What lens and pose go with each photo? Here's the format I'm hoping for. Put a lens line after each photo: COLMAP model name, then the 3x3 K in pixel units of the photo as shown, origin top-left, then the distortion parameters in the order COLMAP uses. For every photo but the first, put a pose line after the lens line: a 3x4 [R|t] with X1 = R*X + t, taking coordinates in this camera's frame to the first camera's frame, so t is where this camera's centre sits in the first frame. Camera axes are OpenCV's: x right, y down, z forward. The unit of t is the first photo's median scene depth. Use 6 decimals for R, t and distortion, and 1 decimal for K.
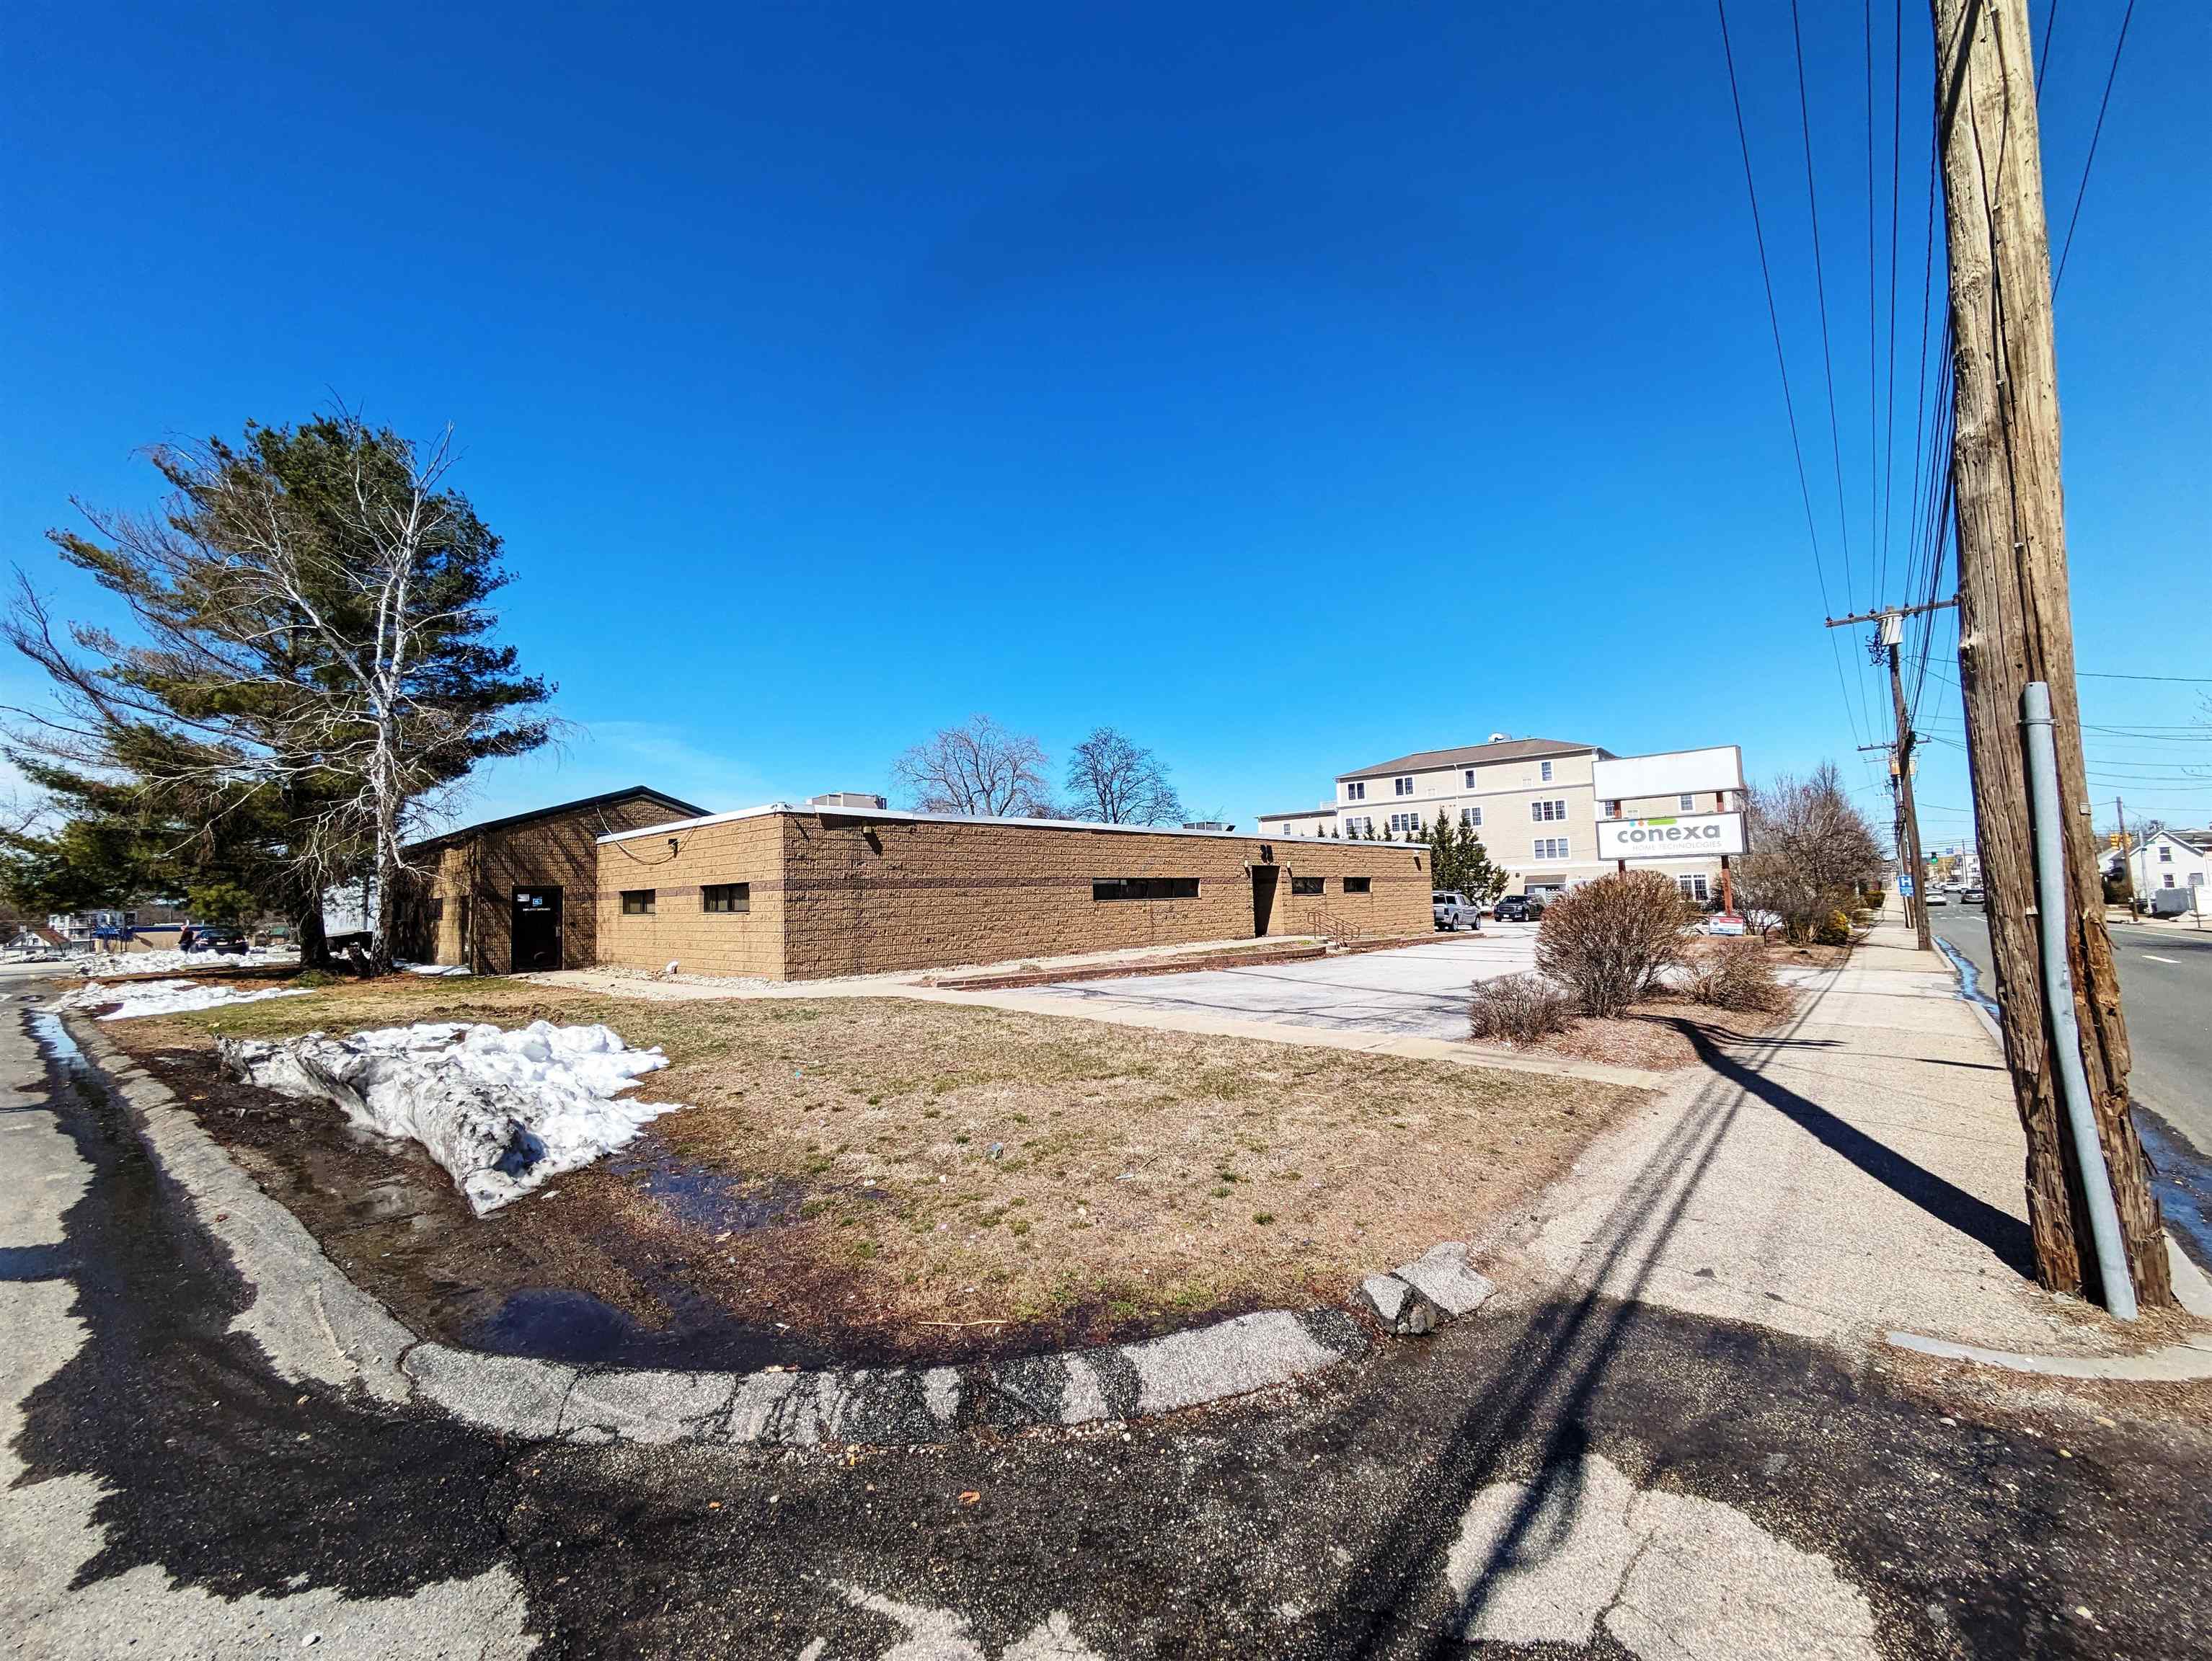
lens RADIAL K [[874.1, 0, 1105.6], [0, 874.1, 830.5], [0, 0, 1]] dist [-0.001153, 0.003493]
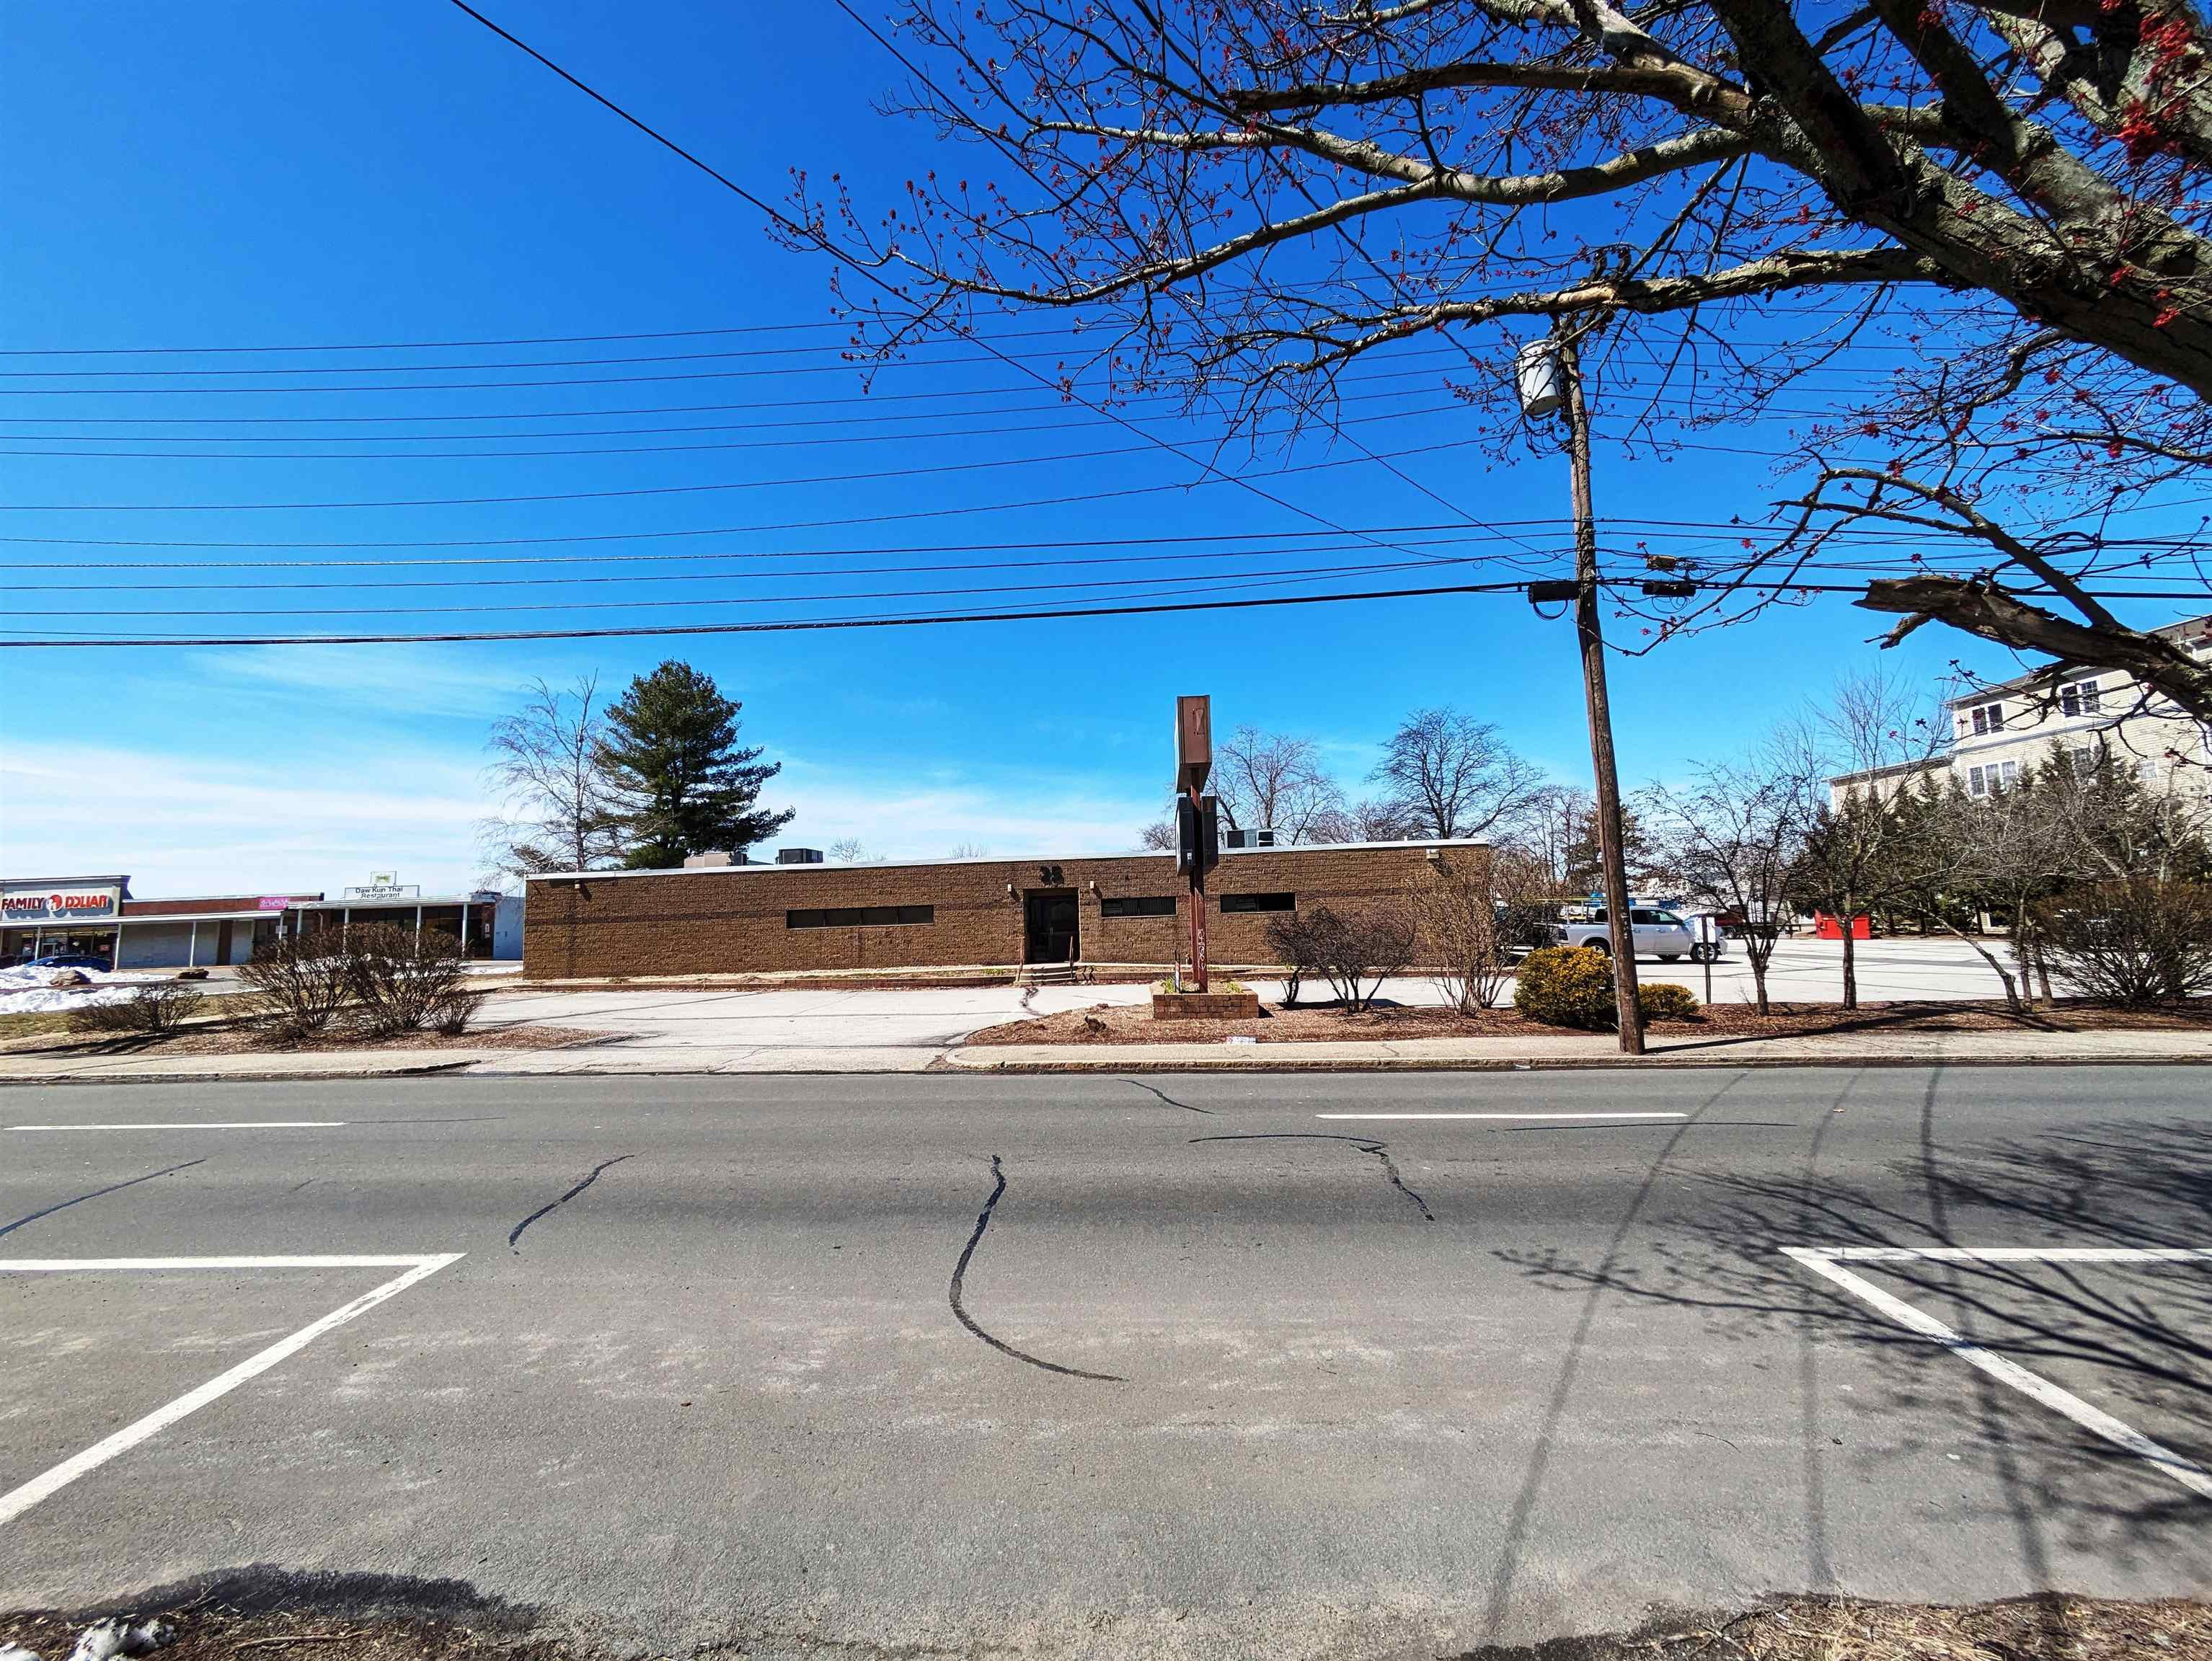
lens RADIAL K [[874.1, 0, 1112.3], [0, 874.1, 829.1], [0, 0, 1]] dist [-0.001153, 0.003493]
pose [[0.649464, -0.076160, -0.756569, 1.194982], [0.075118, 0.996531, -0.035833, 0.019705], [0.756673, -0.033560, 0.652932, 0.545687]]
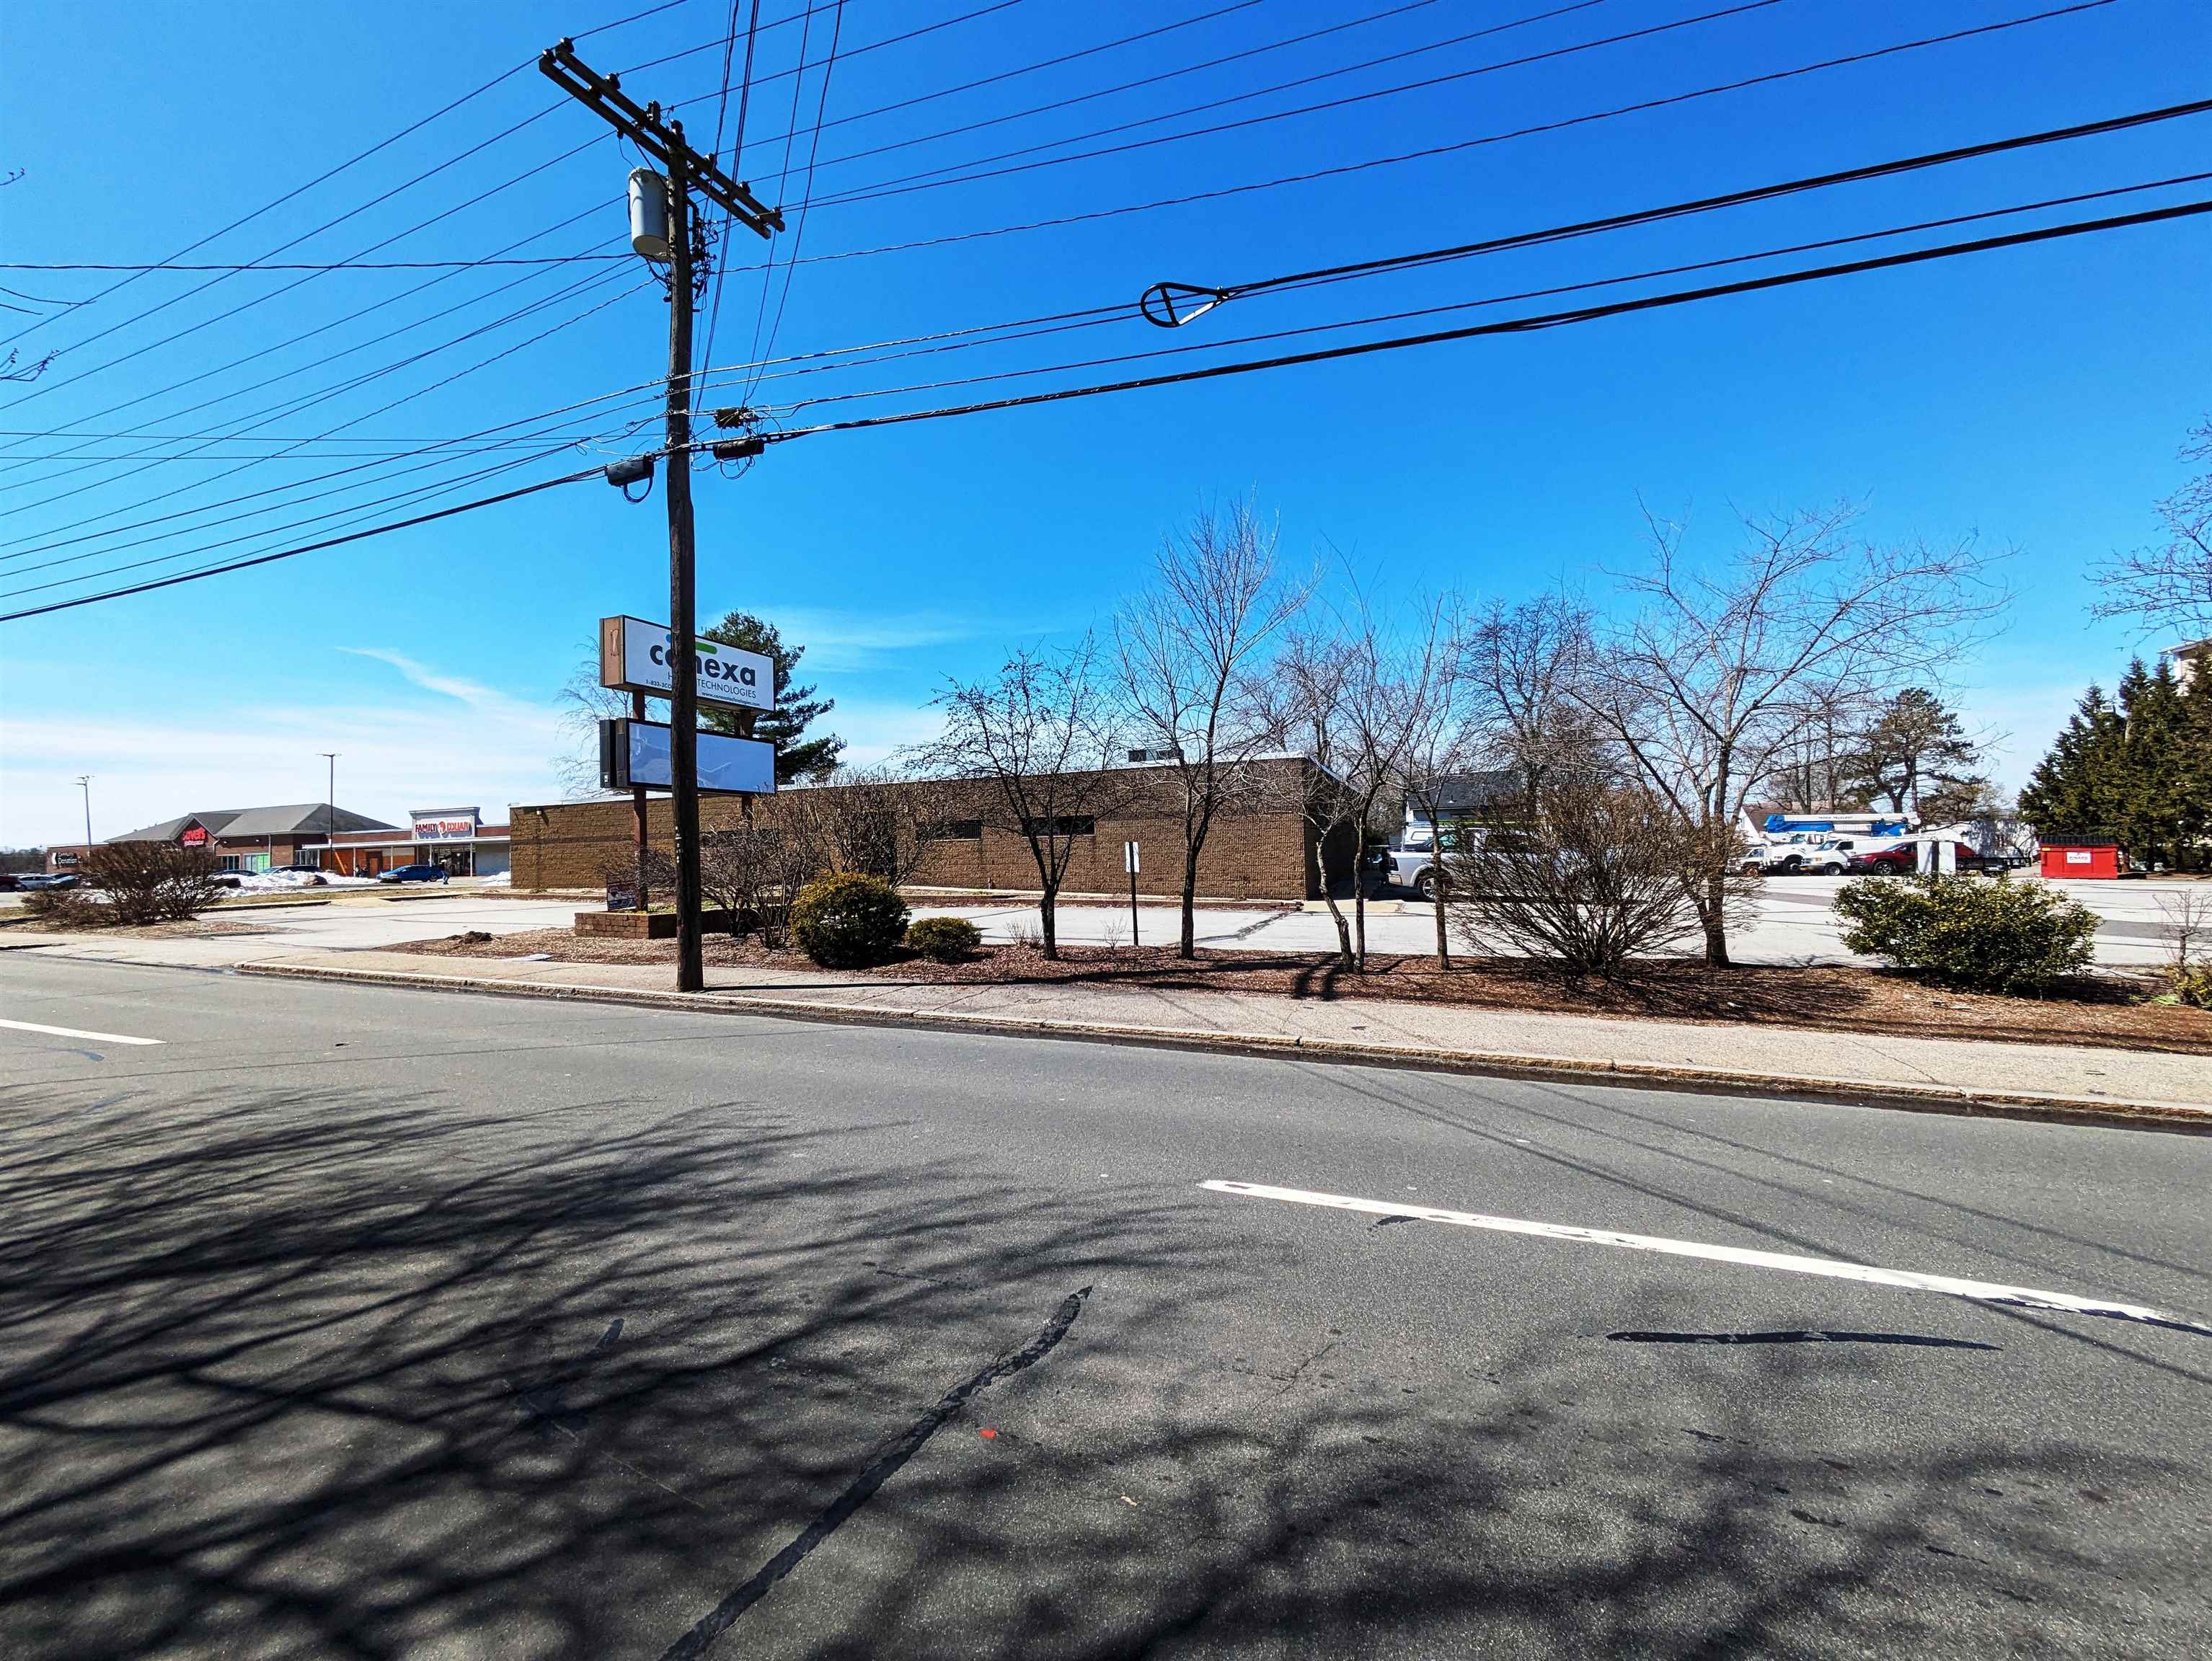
lens RADIAL K [[874.1, 0, 1101.4], [0, 874.1, 820.2], [0, 0, 1]] dist [-0.001153, 0.003493]
pose [[0.364370, -0.020792, -0.931022, 1.482902], [0.086183, 0.996213, 0.011481, 0.075675], [0.927258, -0.084422, 0.364782, 1.108566]]
